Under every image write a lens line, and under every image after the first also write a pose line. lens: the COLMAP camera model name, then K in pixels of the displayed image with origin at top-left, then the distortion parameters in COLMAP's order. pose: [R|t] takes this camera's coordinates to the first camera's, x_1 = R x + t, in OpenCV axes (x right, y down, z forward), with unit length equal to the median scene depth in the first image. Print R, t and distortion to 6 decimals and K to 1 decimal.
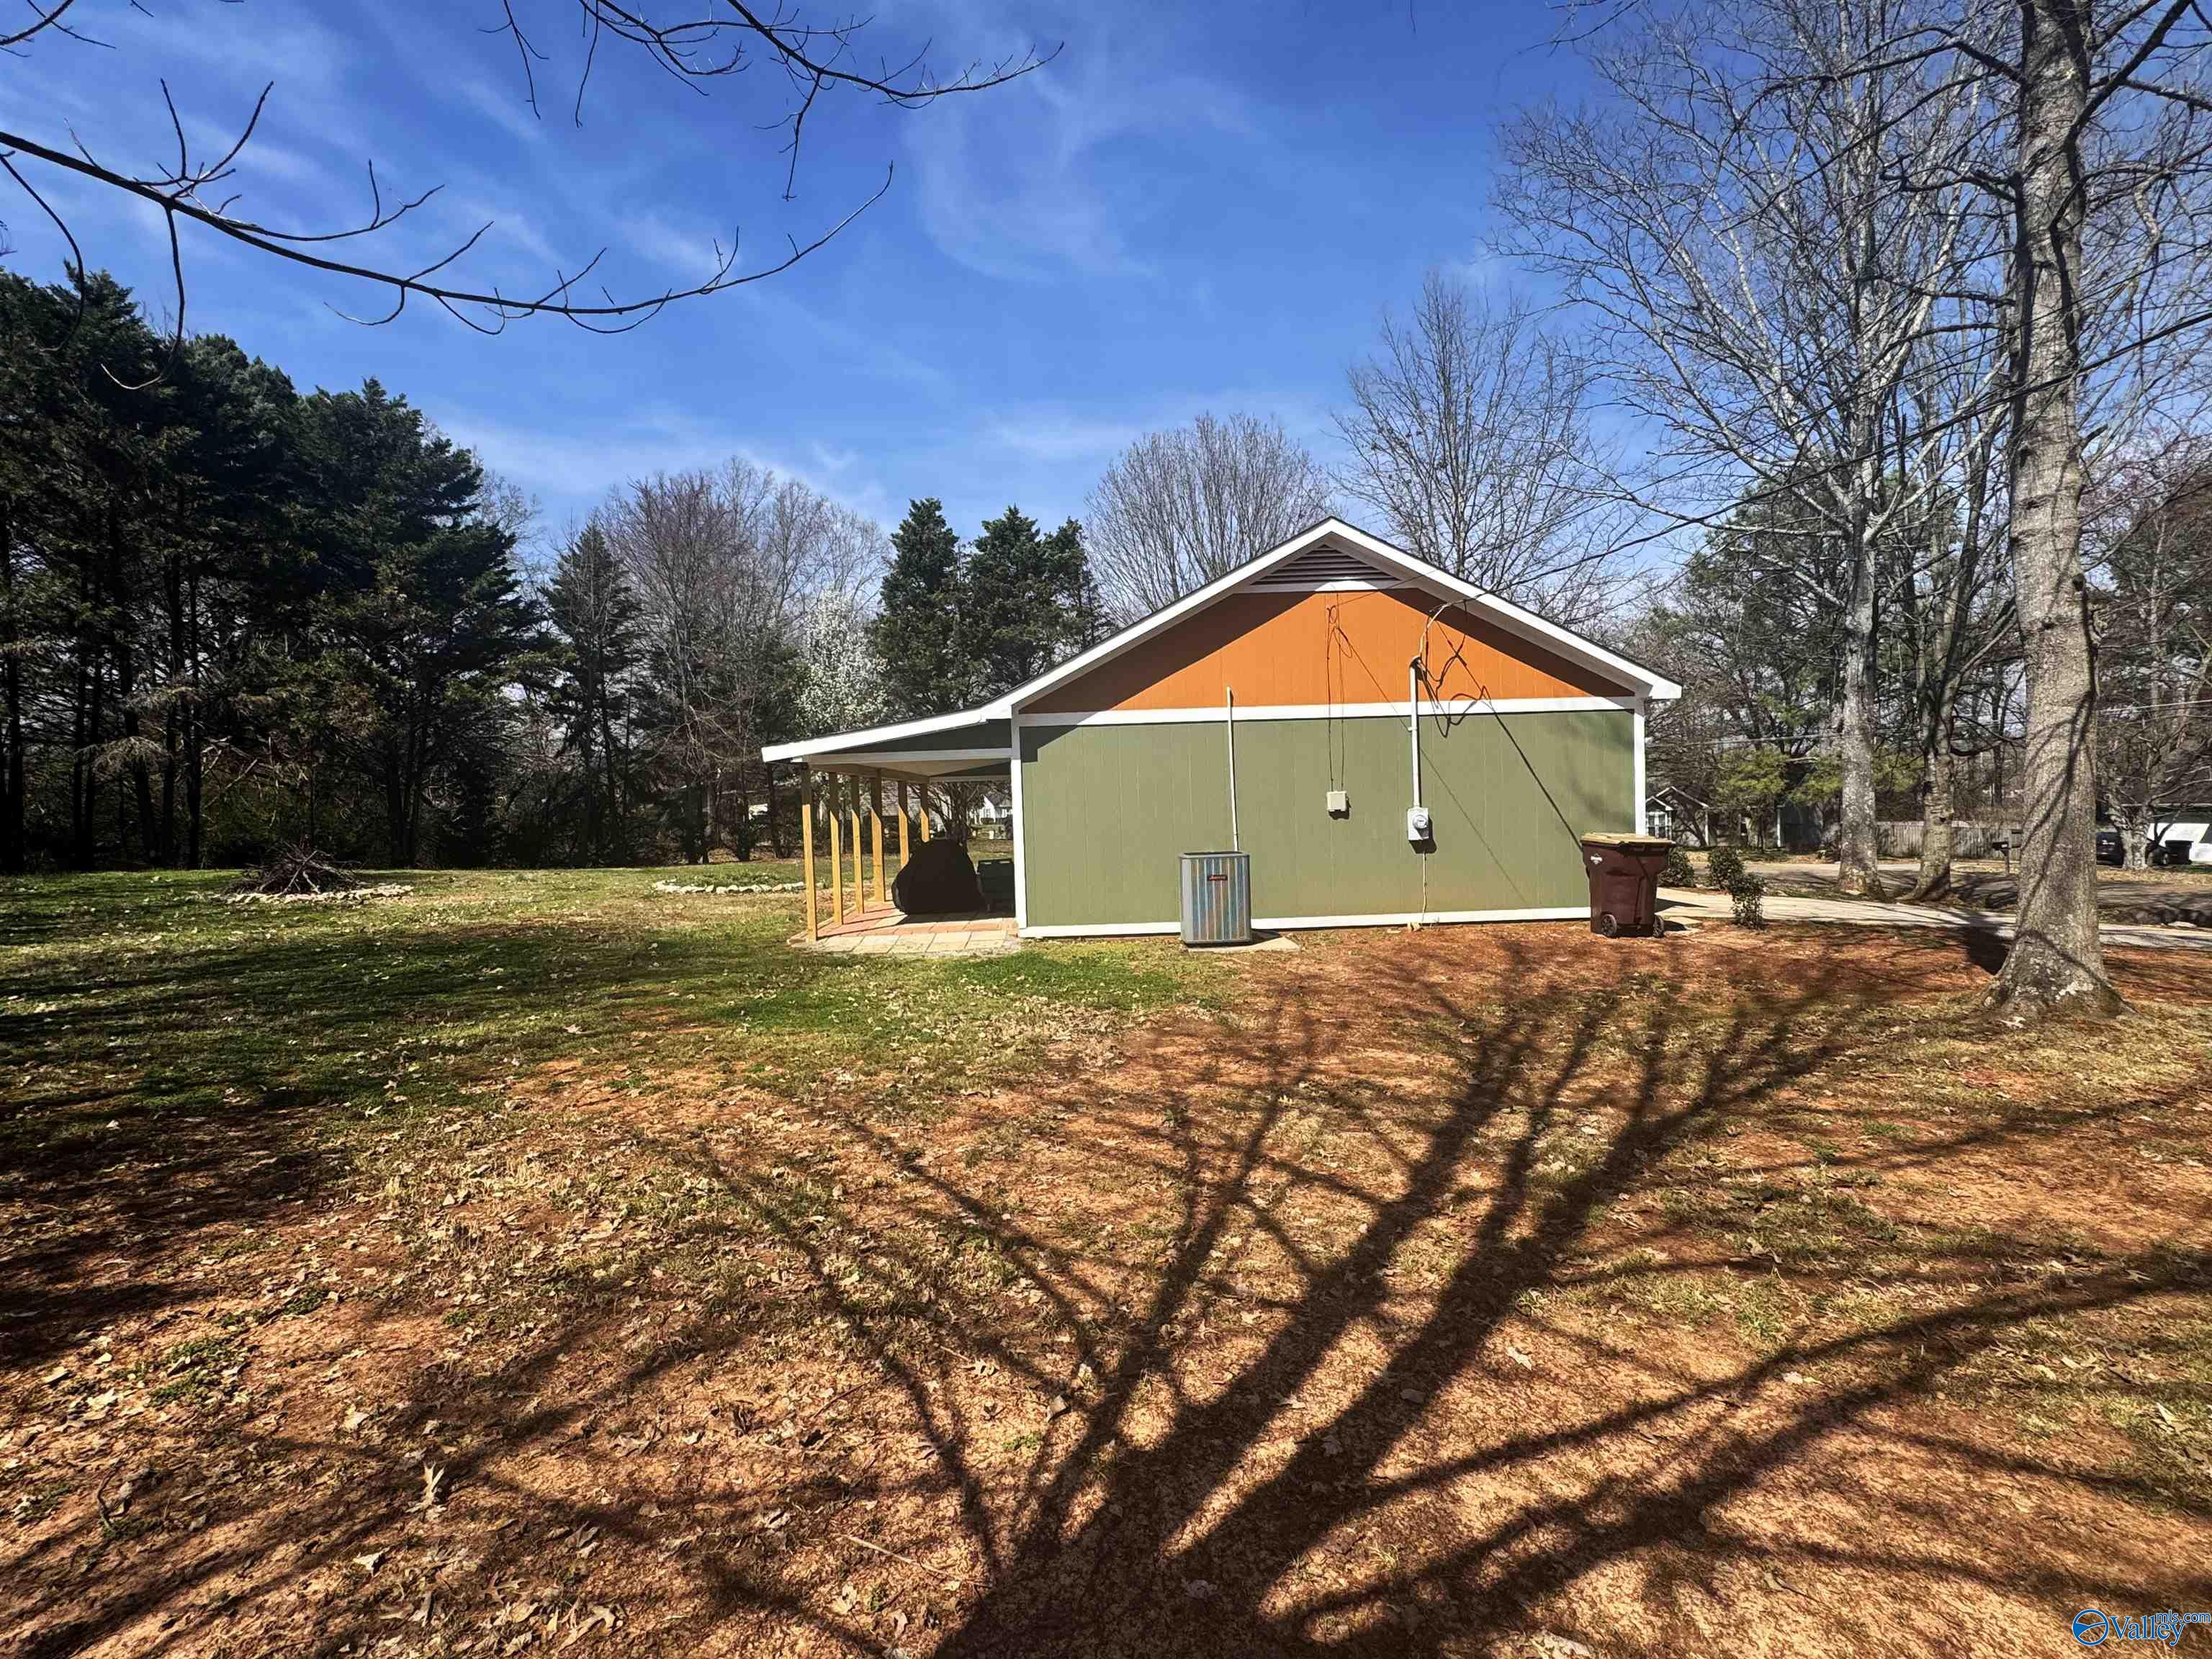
lens RADIAL K [[997.1, 0, 1106.0], [0, 997.1, 829.5], [0, 0, 1]] dist [0.002896, 0.000250]
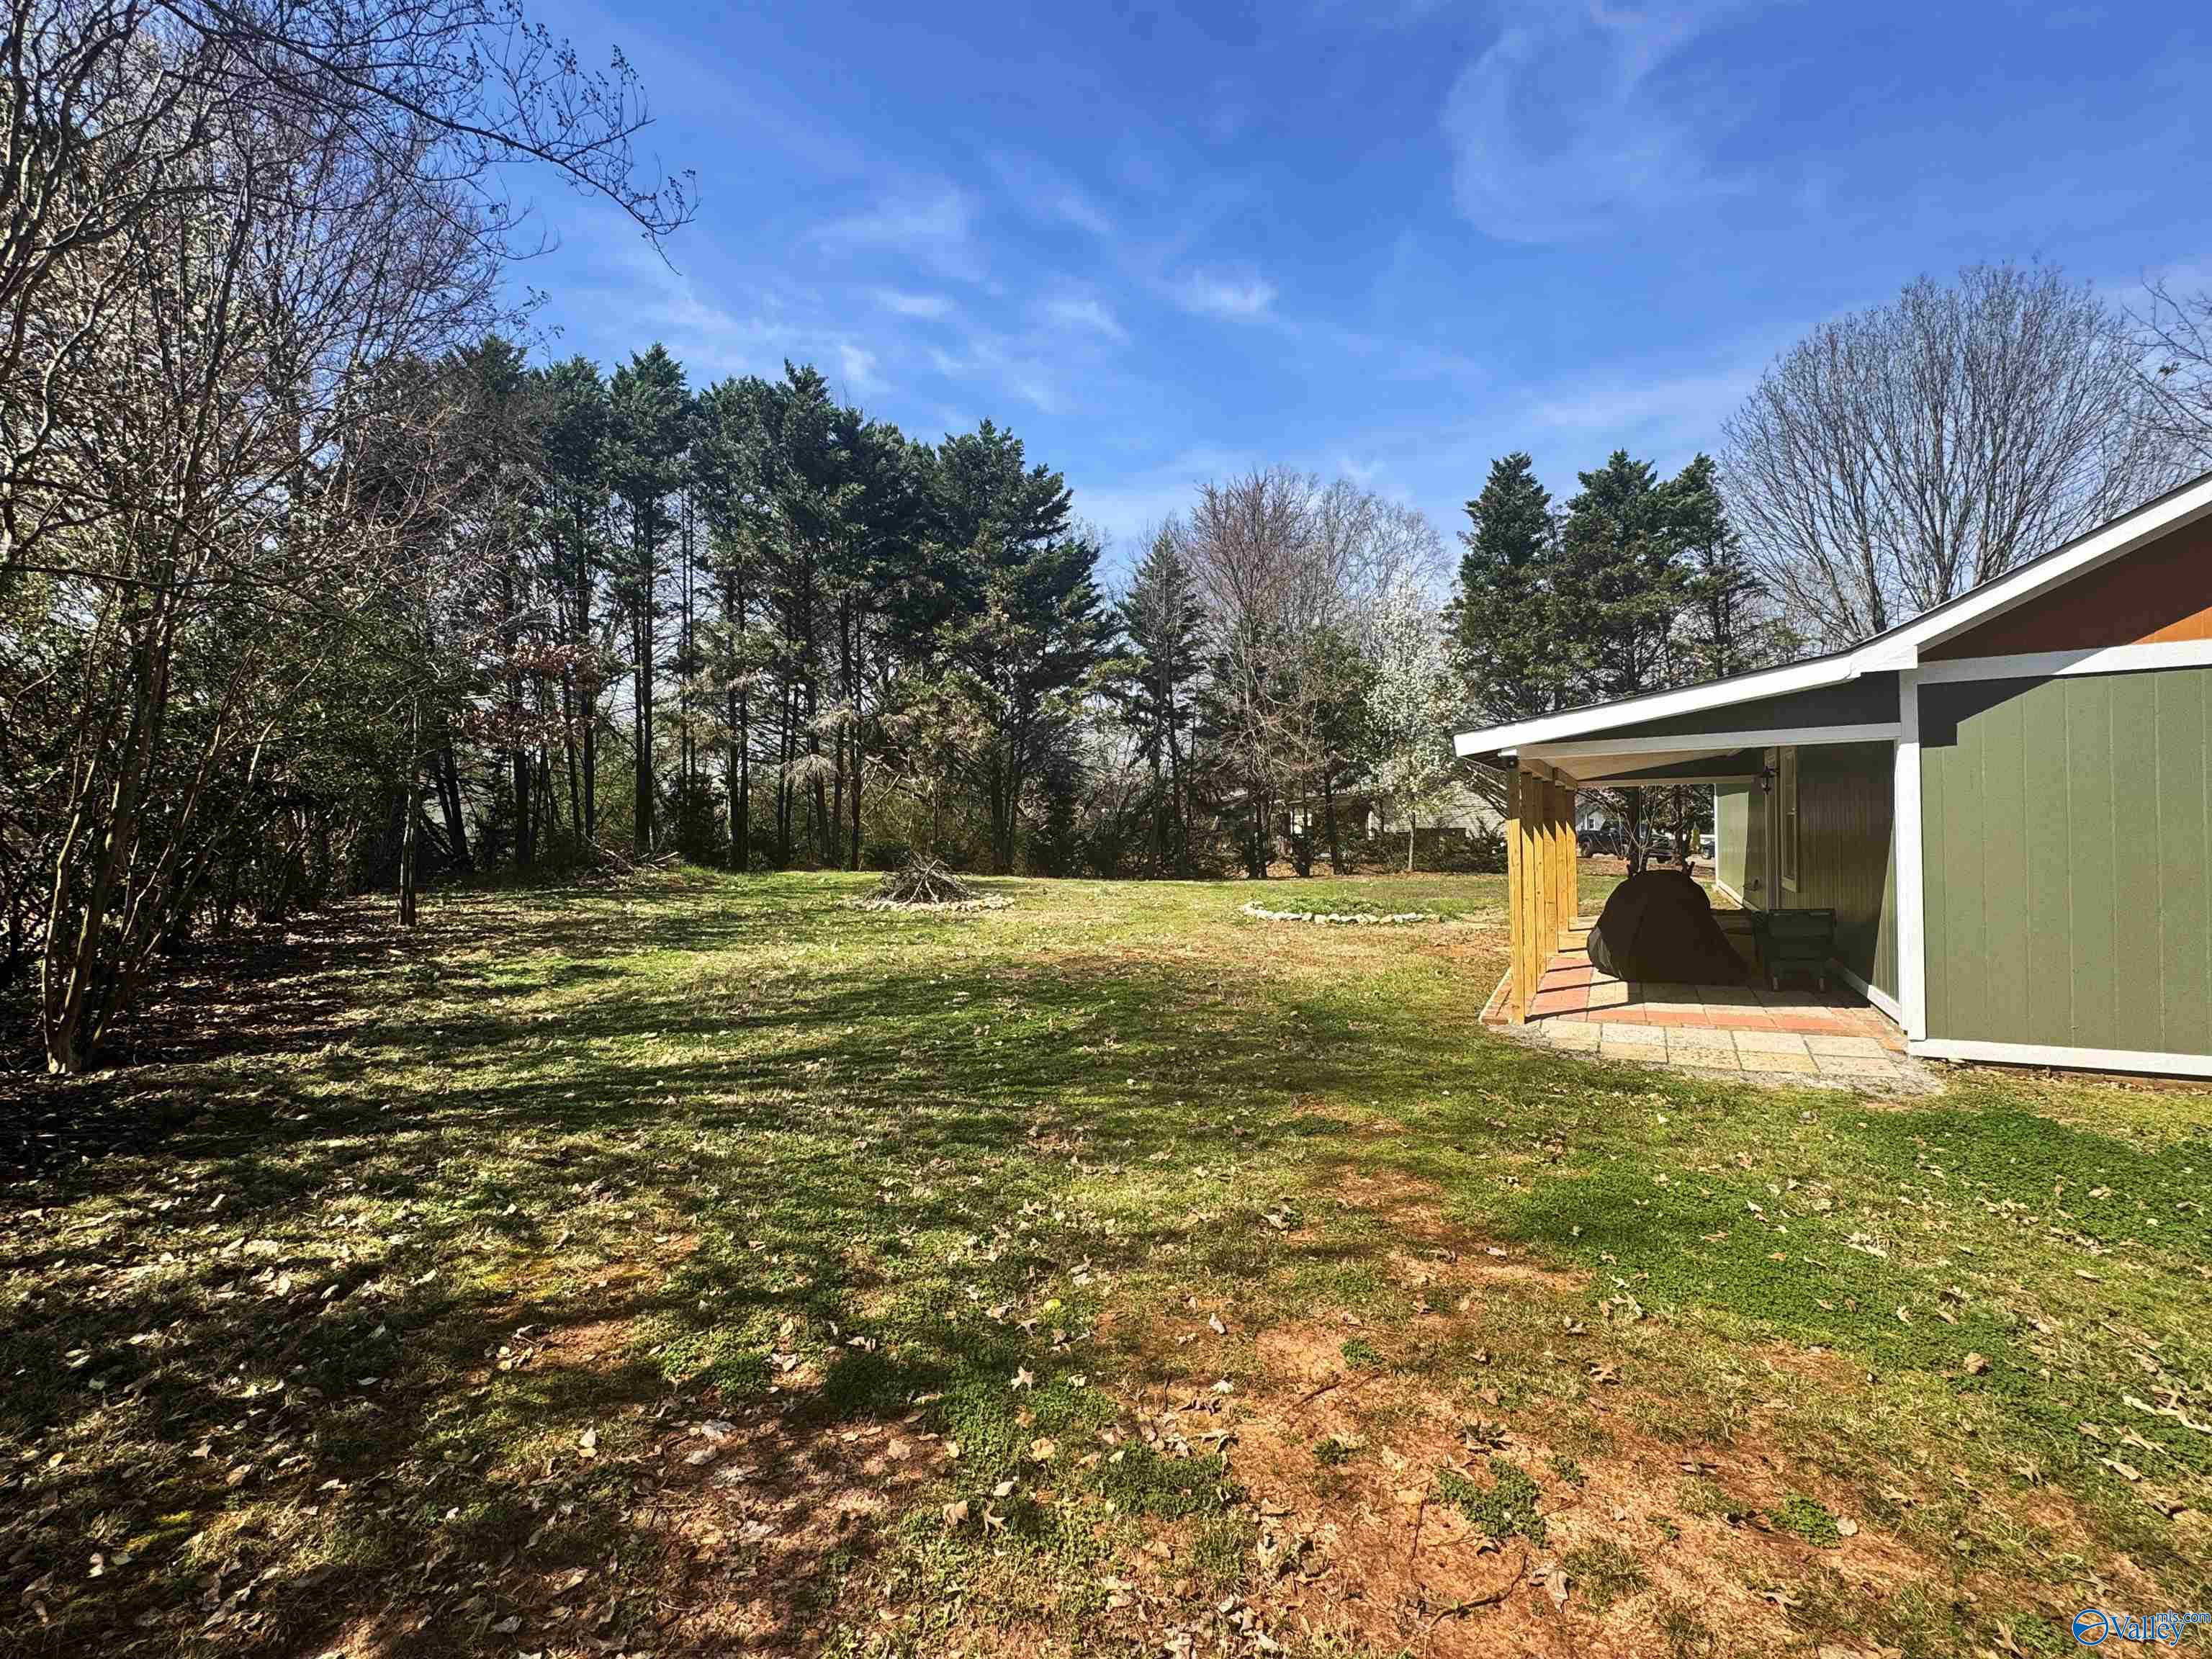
lens RADIAL K [[881.0, 0, 1106.0], [0, 881.0, 829.5], [0, 0, 1]] dist [-0.004359, 0.000239]
pose [[0.883207, 0.012664, -0.468812, -0.160874], [-0.015850, 0.999870, -0.002852, -0.007394], [0.468715, 0.009950, 0.883293, 0.212848]]
